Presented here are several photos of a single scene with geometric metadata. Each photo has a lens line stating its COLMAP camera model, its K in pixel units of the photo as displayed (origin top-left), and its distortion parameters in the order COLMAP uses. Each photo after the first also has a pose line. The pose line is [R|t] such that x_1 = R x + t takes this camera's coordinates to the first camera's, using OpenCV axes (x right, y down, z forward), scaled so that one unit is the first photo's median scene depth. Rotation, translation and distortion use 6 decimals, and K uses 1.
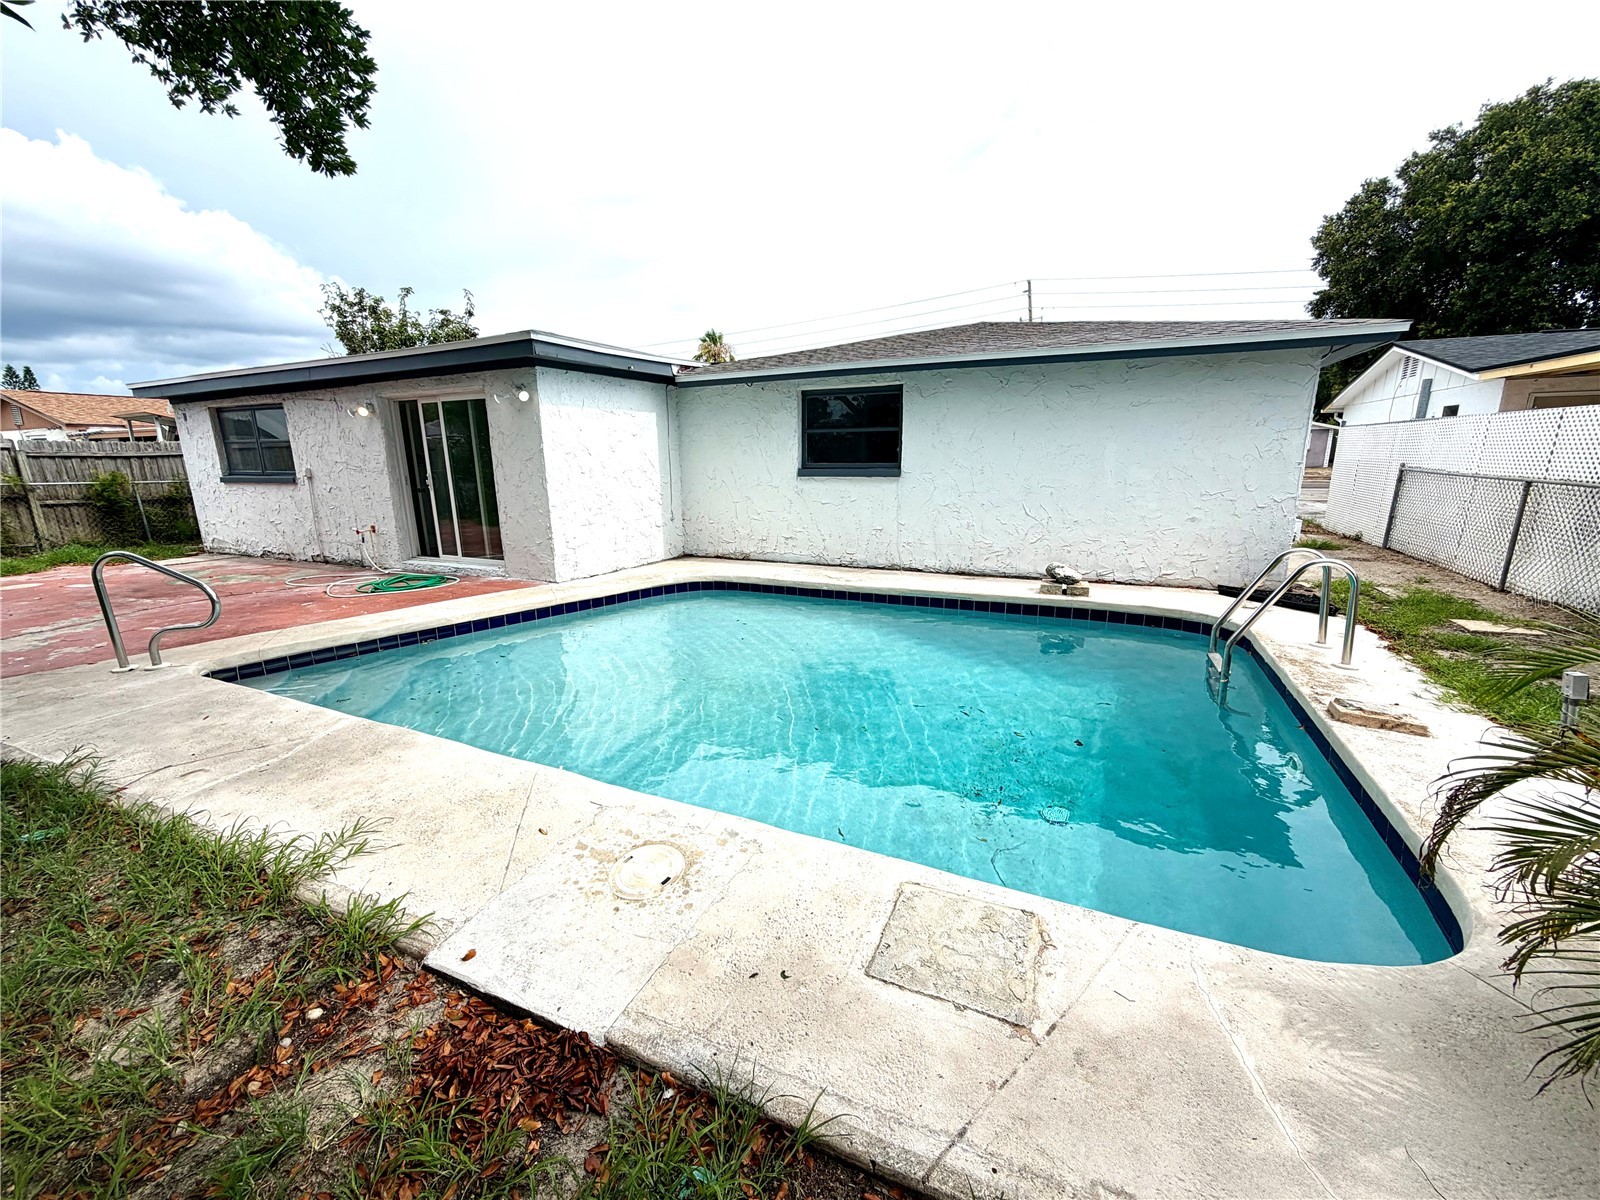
lens RADIAL K [[637.4, 0, 797.1], [0, 637.4, 599.1], [0, 0, 1]] dist [-0.001253, 0.000367]
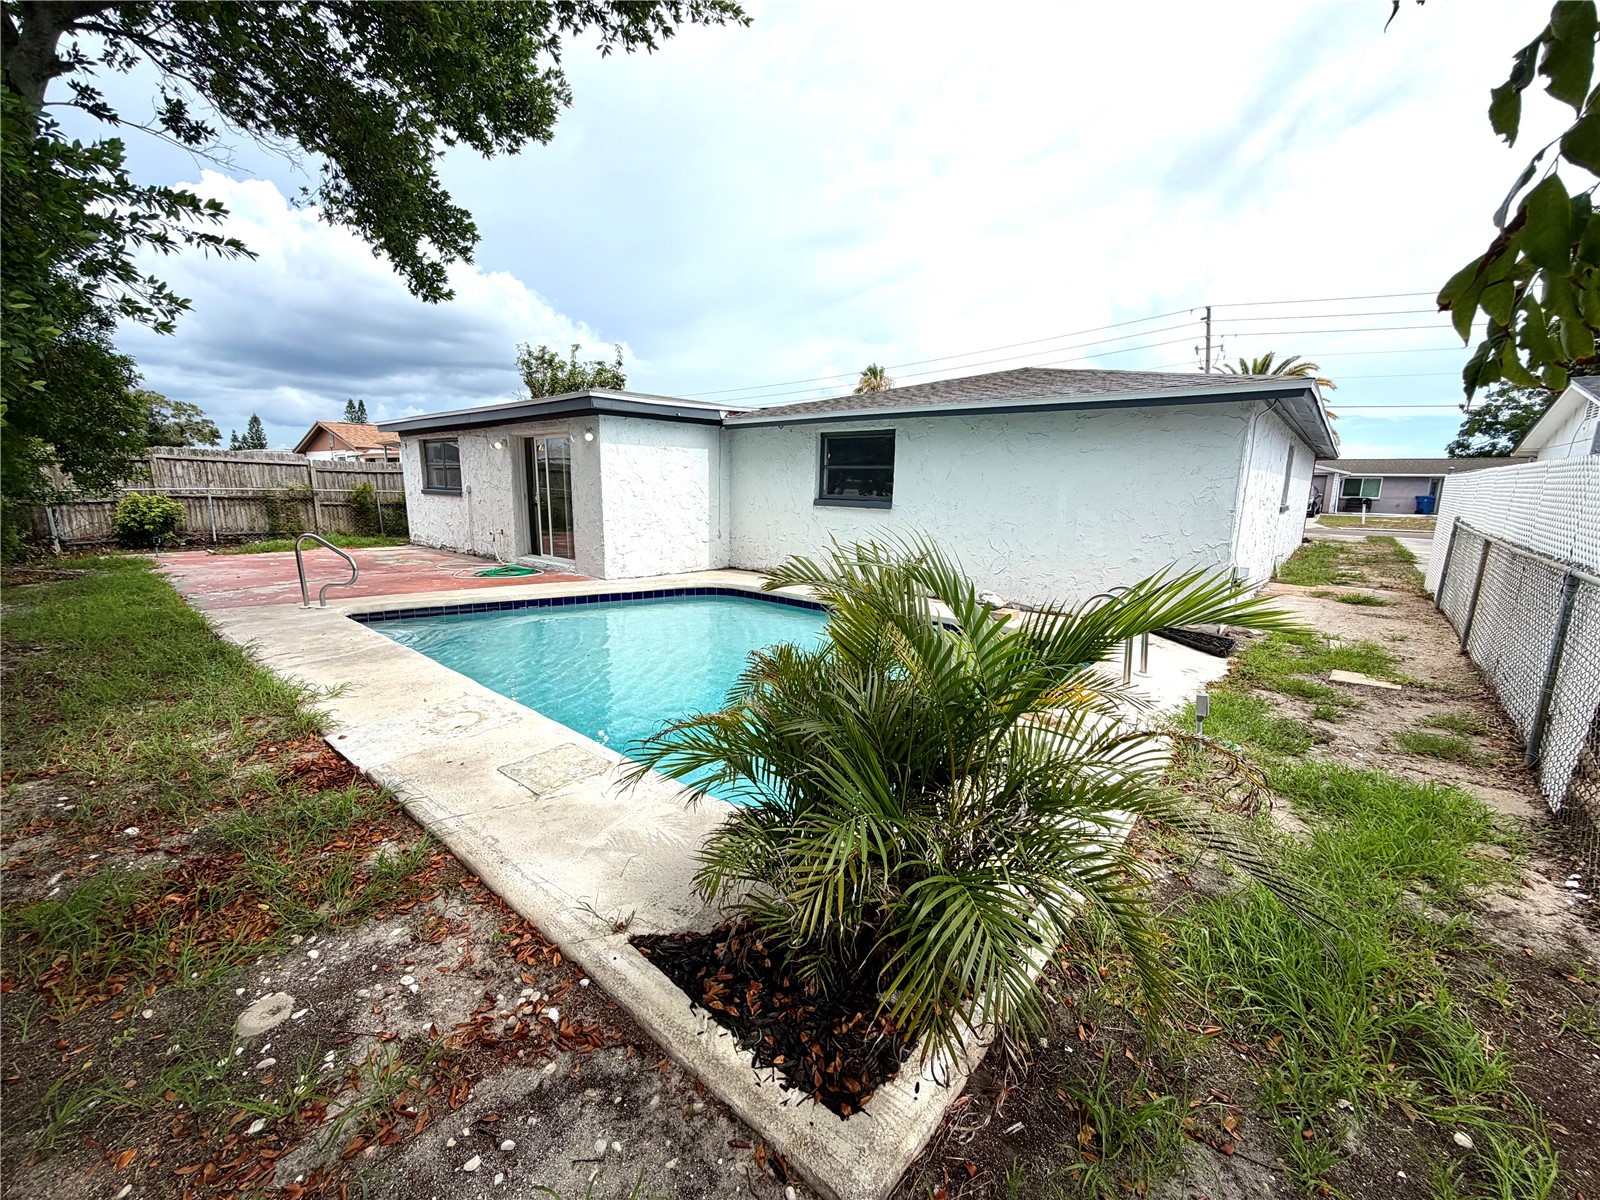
lens RADIAL K [[637.4, 0, 800.8], [0, 637.4, 601.3], [0, 0, 1]] dist [-0.001253, 0.000367]
pose [[0.963104, 0.077542, -0.257717, 0.293408], [-0.087277, 0.995831, -0.026531, 0.015332], [0.254585, 0.048045, 0.965856, -0.124163]]
